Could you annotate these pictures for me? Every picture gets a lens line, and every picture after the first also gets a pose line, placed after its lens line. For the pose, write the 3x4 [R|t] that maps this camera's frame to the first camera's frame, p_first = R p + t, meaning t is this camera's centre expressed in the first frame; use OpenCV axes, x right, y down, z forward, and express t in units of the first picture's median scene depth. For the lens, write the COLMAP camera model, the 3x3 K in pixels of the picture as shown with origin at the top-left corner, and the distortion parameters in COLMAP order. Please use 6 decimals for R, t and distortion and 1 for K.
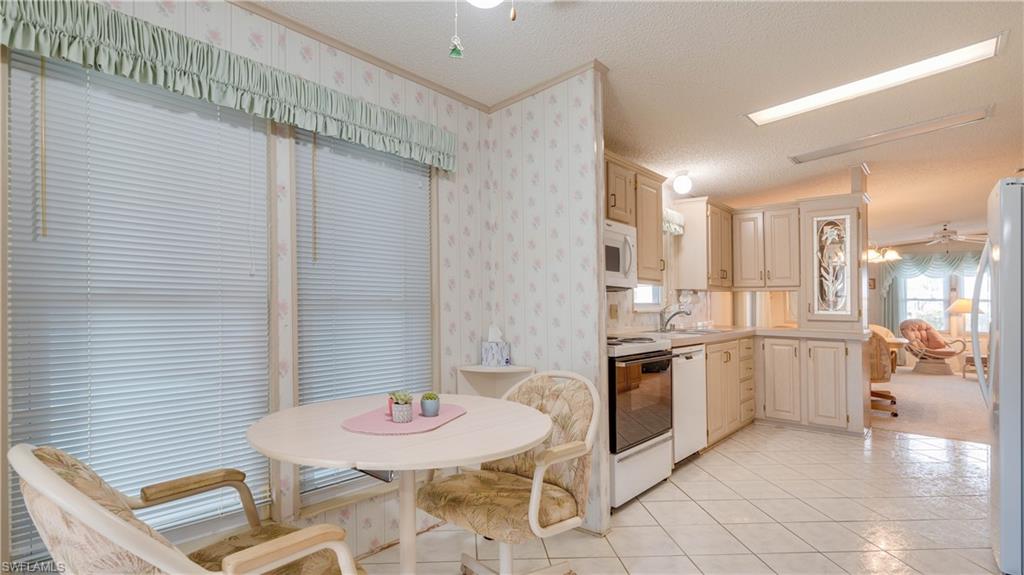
lens RADIAL K [[506.7, 0, 512.0], [0, 506.7, 287.5], [0, 0, 1]] dist [0.000708, 0.000108]
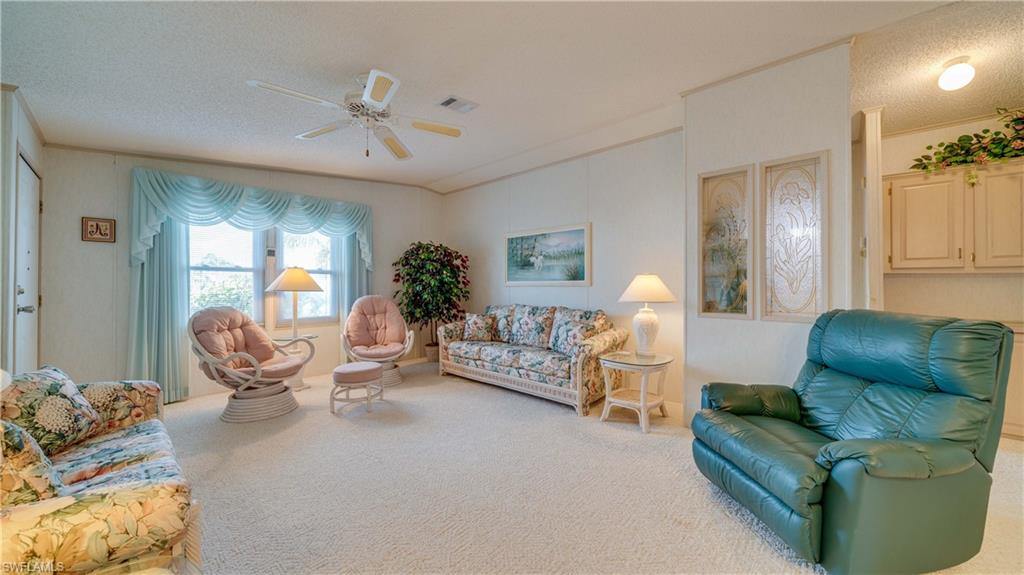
lens RADIAL K [[354.2, 0, 509.0], [0, 354.2, 281.5], [0, 0, 1]] dist [-0.009785, 0.000047]
pose [[0.034999, -0.008538, 0.999351, 1.136144], [-0.028345, 0.999553, 0.009533, 0.065022], [-0.998985, -0.028660, 0.034741, 1.736118]]
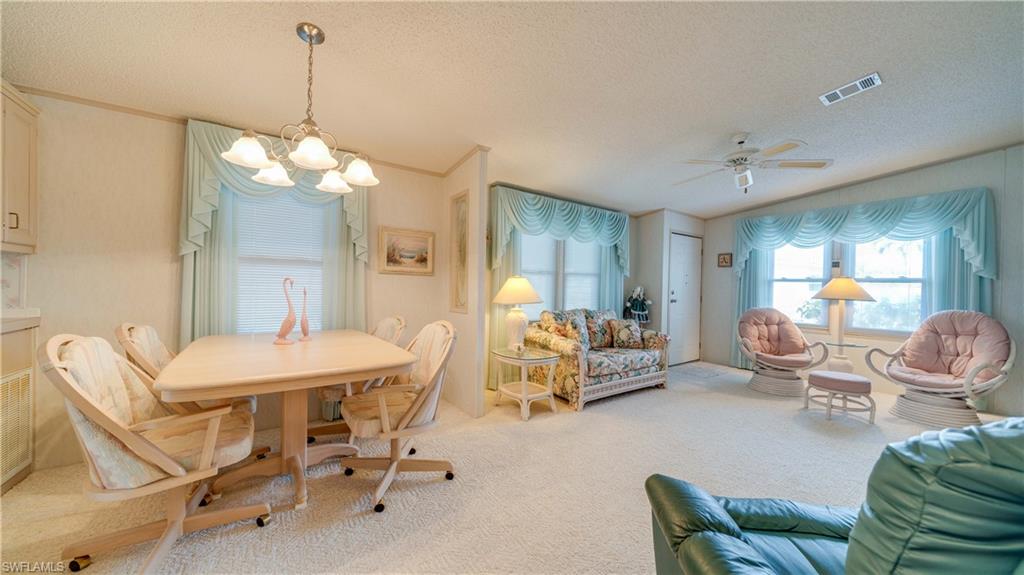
lens RADIAL K [[354.2, 0, 509.0], [0, 354.2, 281.5], [0, 0, 1]] dist [-0.009785, 0.000047]
pose [[0.967032, 0.000945, -0.254654, 1.425693], [0.000738, 0.999979, 0.006515, 0.057286], [0.254654, -0.006488, 0.967010, 1.108075]]
